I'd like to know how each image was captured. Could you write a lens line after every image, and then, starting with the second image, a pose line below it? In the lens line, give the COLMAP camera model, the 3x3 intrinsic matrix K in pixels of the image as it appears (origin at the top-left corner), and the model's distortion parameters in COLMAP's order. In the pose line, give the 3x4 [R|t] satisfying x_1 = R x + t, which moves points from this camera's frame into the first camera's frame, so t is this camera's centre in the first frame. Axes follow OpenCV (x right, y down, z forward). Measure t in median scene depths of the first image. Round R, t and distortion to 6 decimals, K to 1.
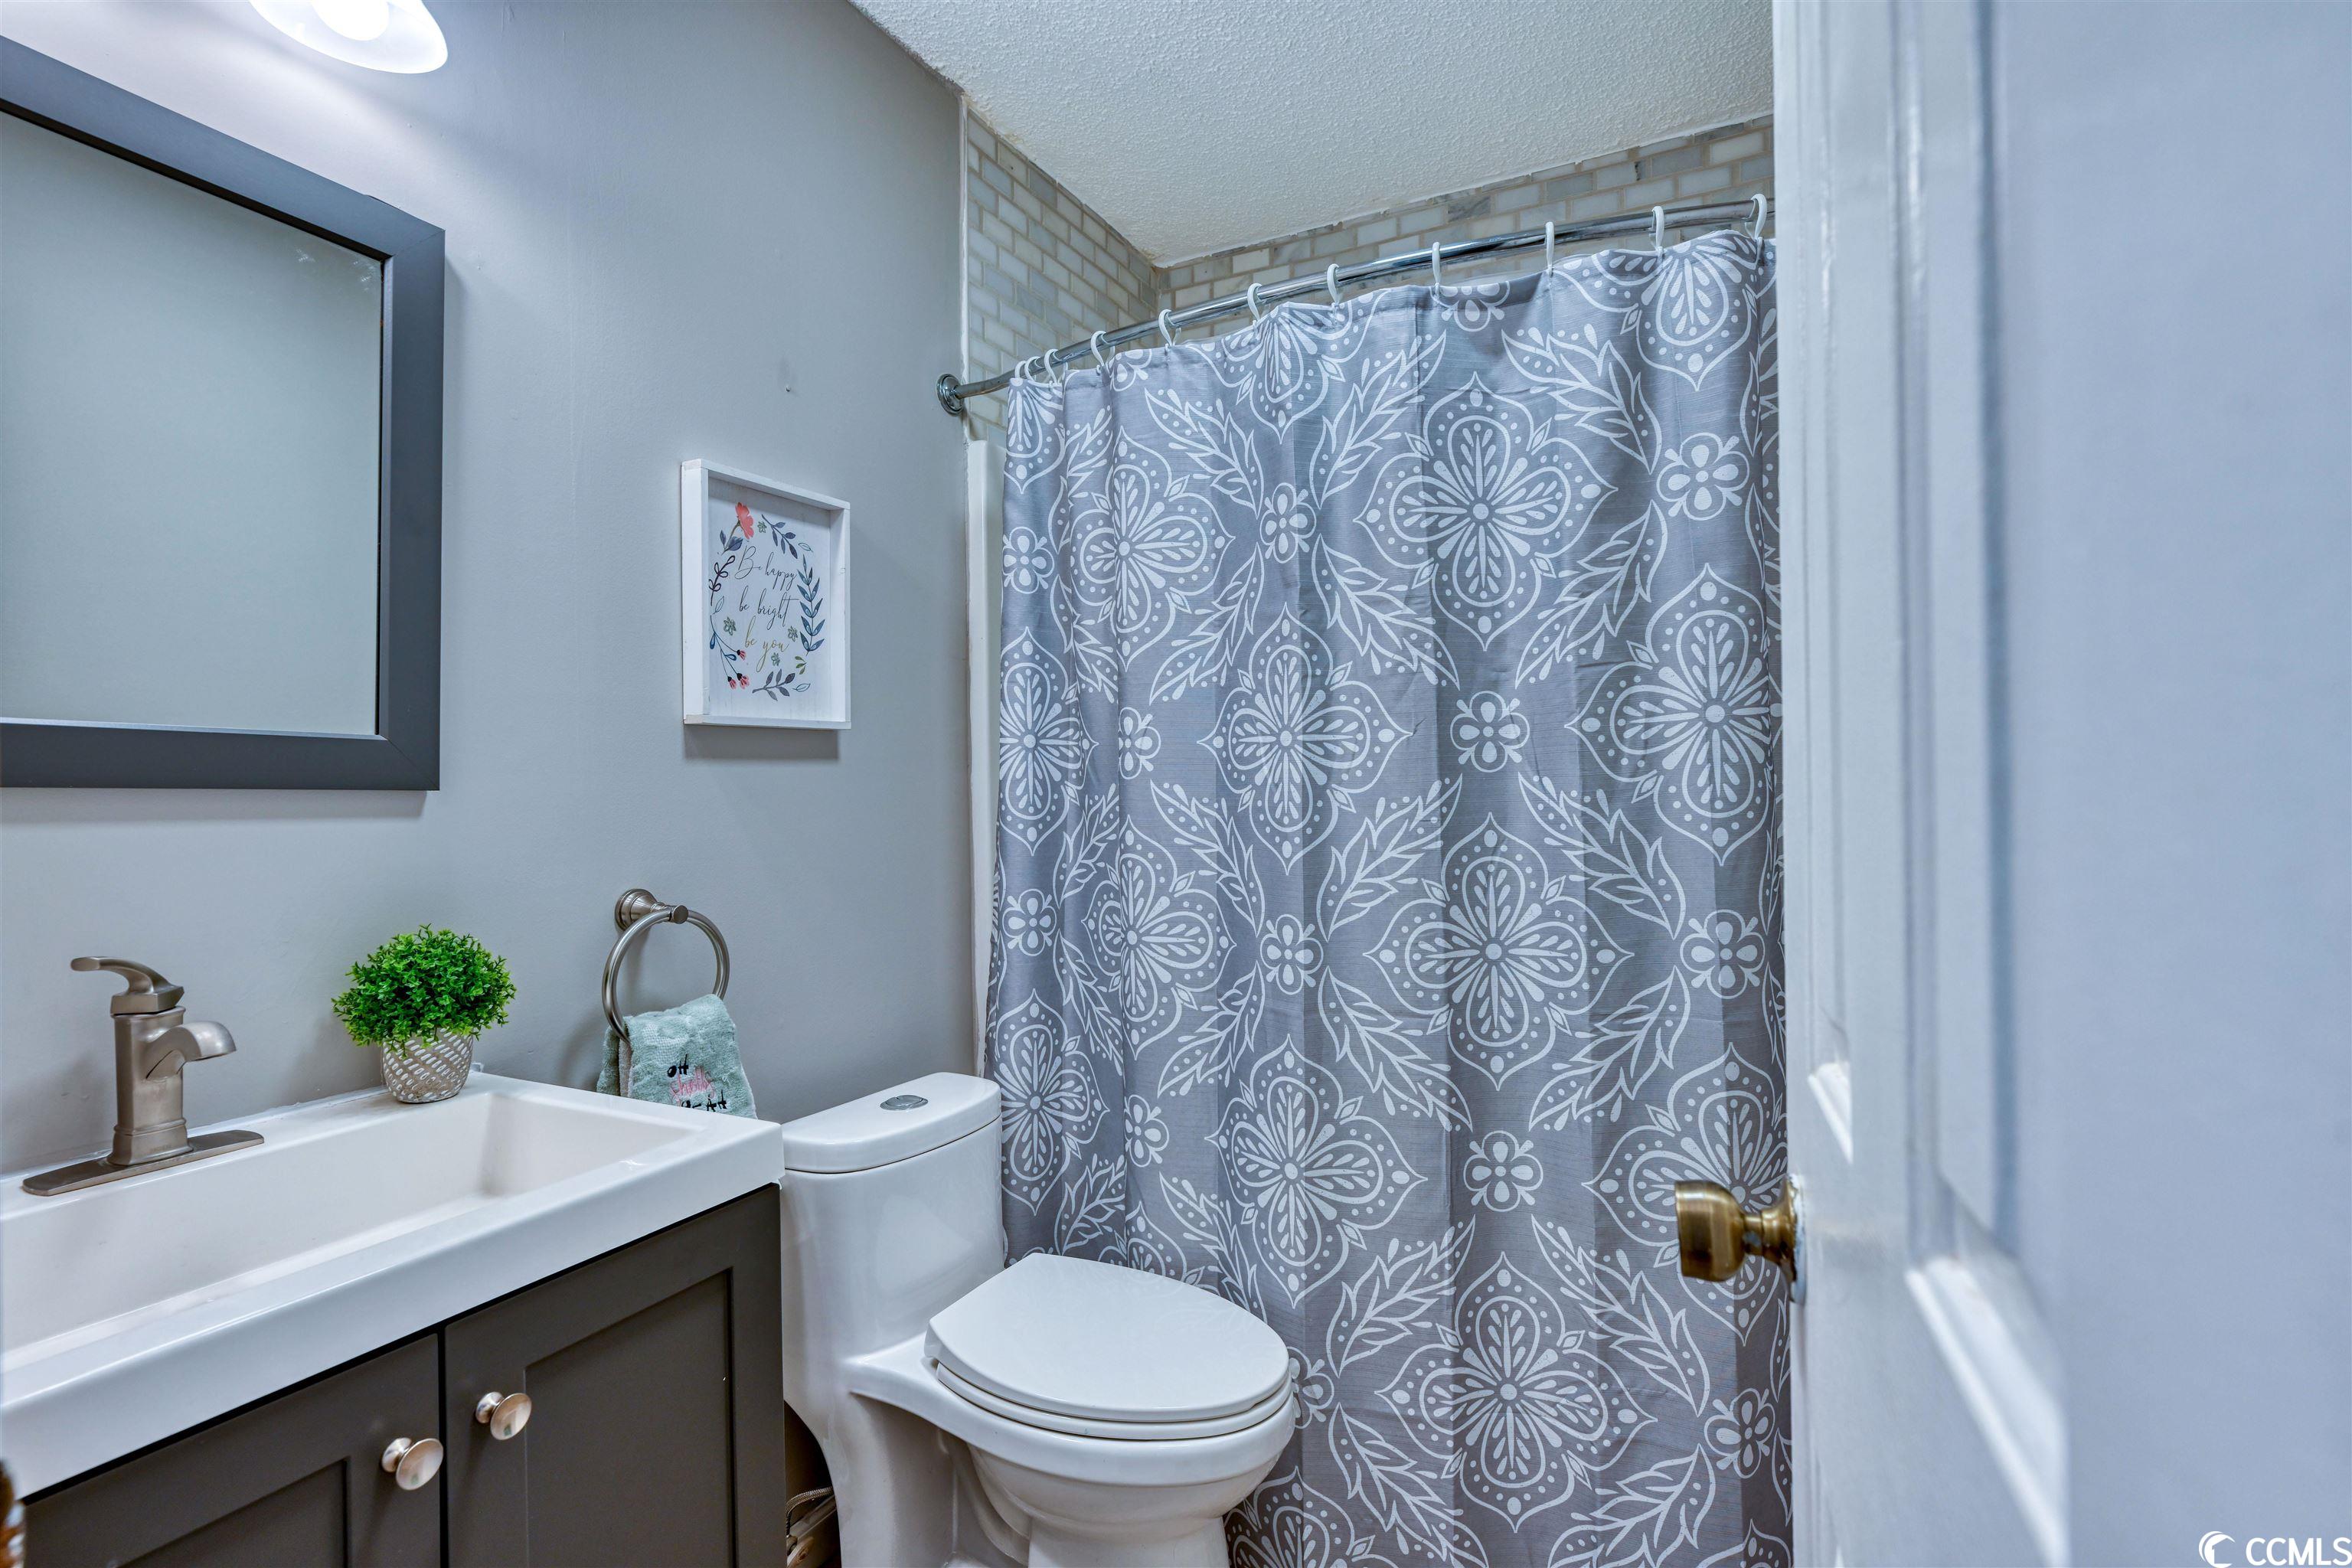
lens RADIAL K [[1102.1, 0, 1175.2], [0, 1102.1, 783.0], [0, 0, 1]] dist [-0.000911, -0.000100]
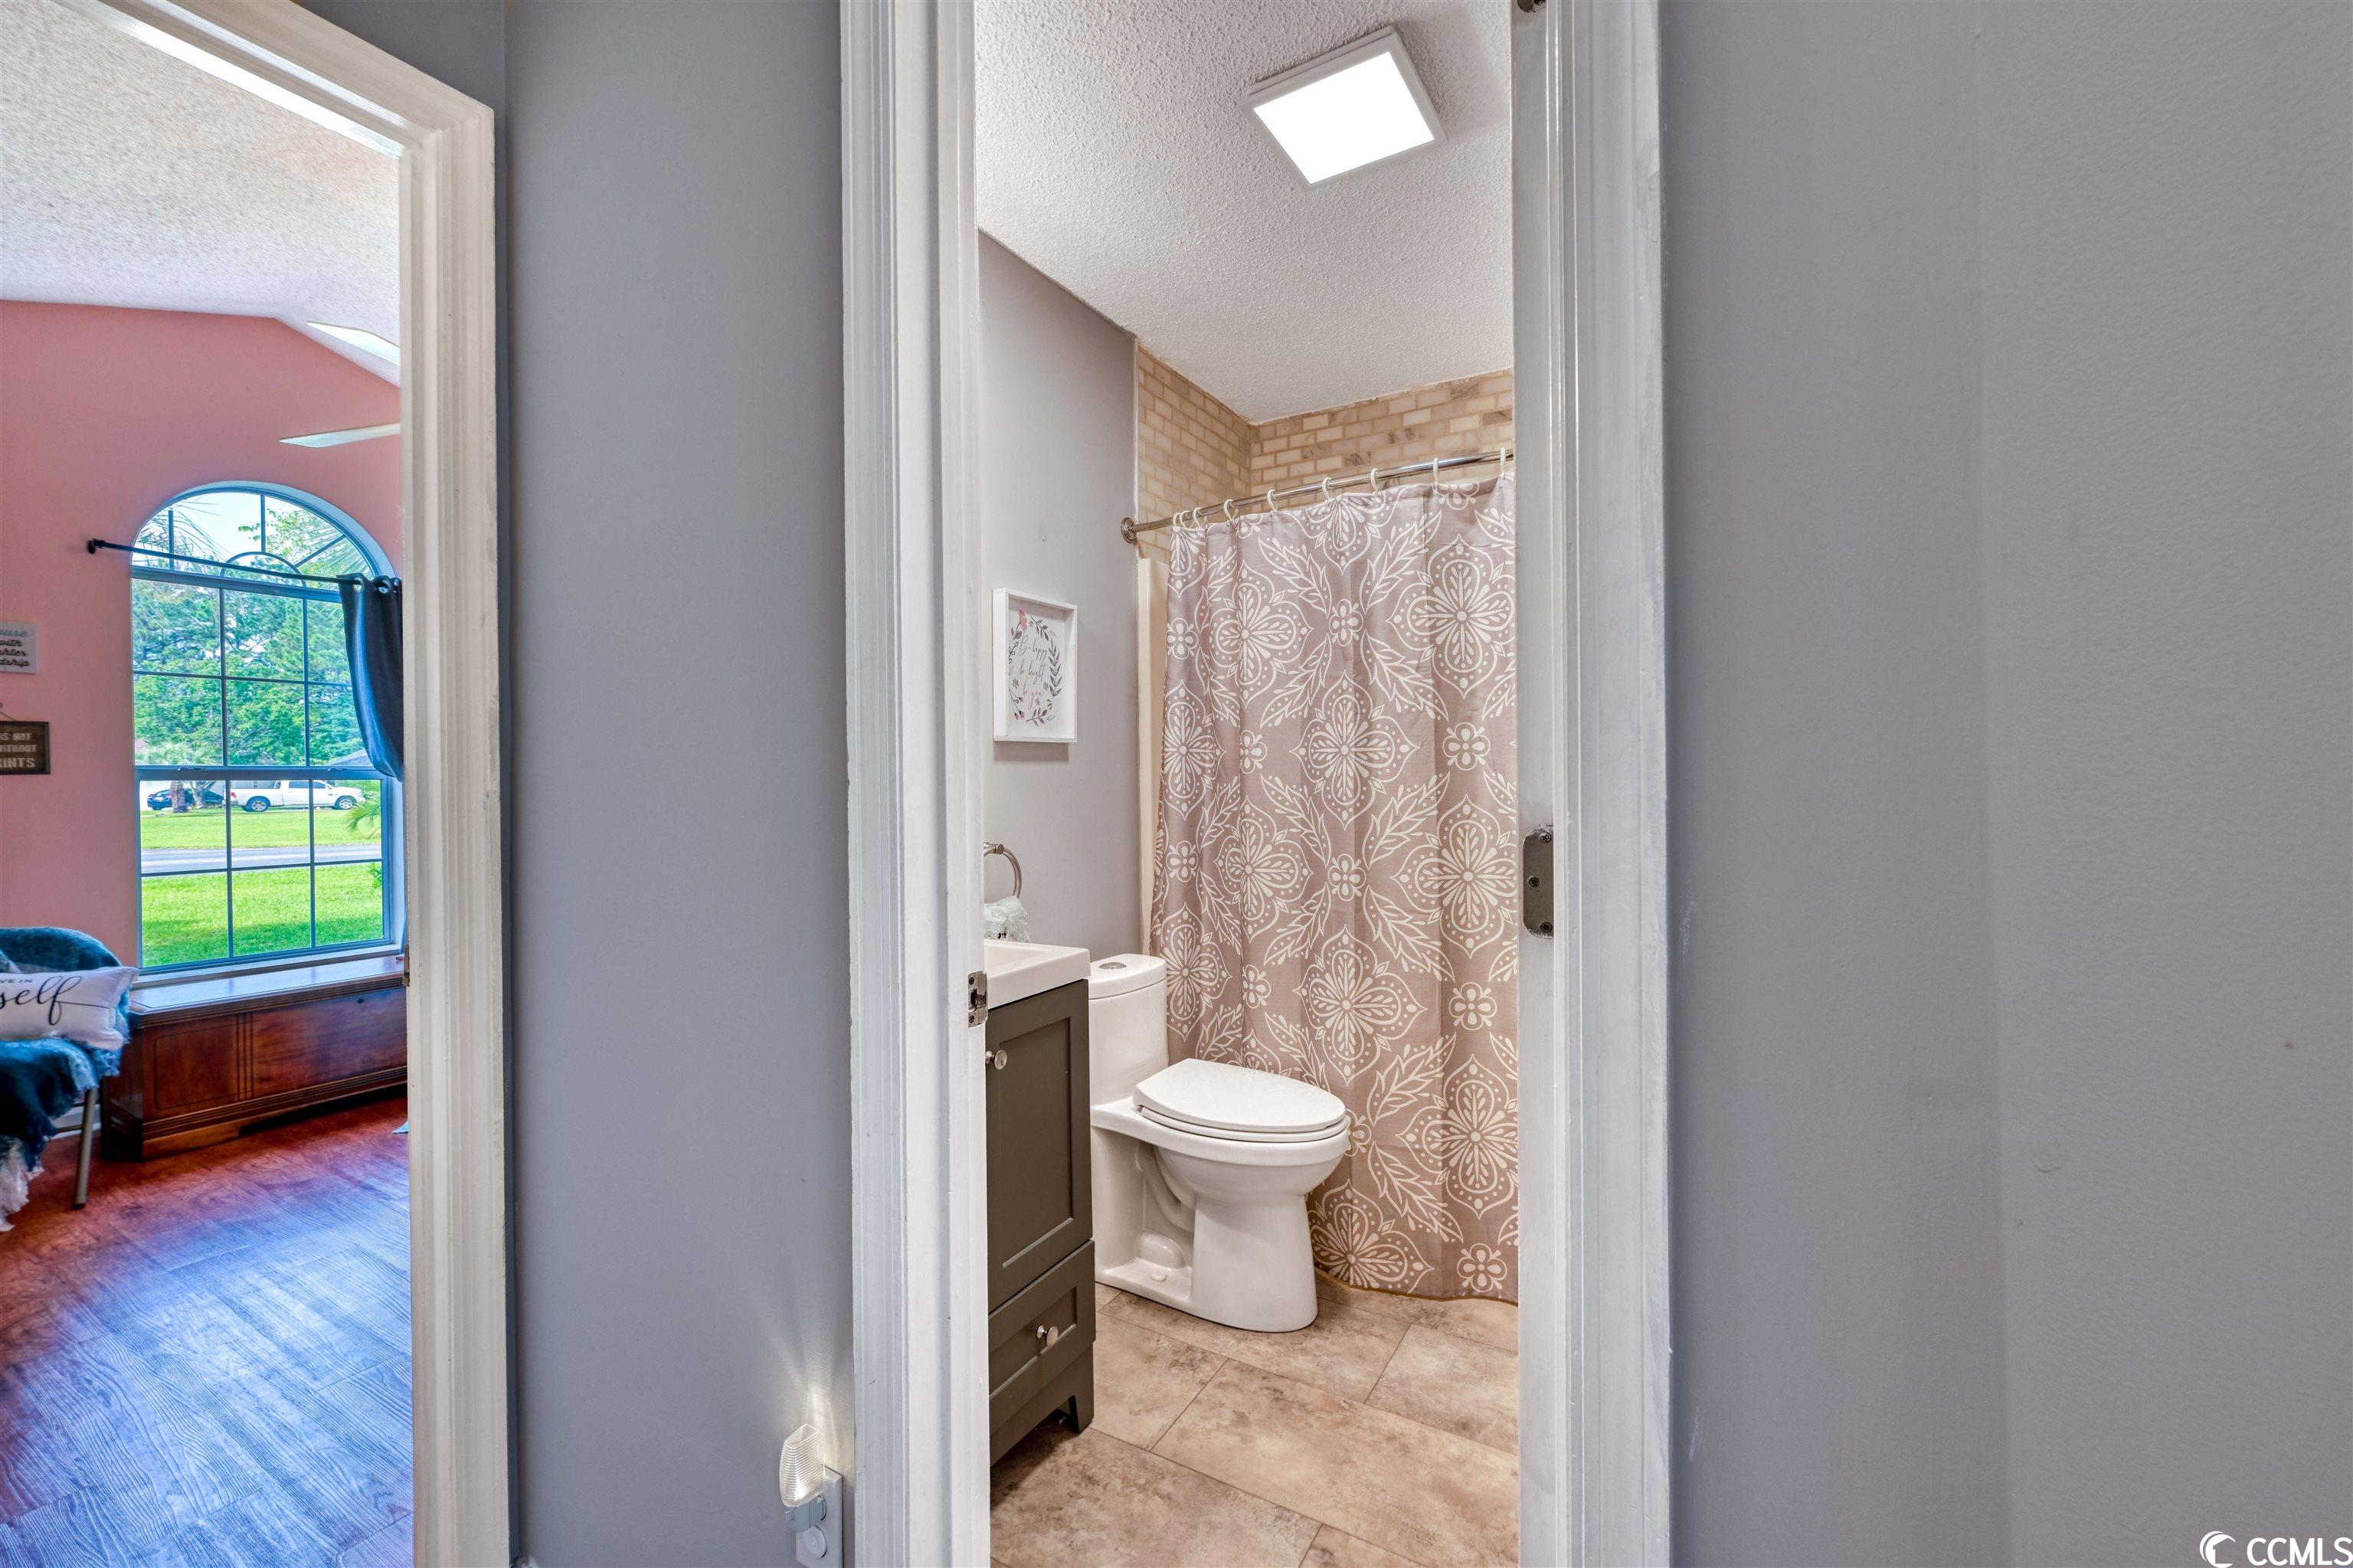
lens RADIAL K [[937.7, 0, 1172.7], [0, 937.7, 784.7], [0, 0, 1]] dist [0.000220, 0.000230]
pose [[0.998191, 0.003925, -0.059988, -0.075717], [-0.003347, 0.999947, 0.009737, -0.000260], [0.060023, -0.009519, 0.998152, -0.450413]]
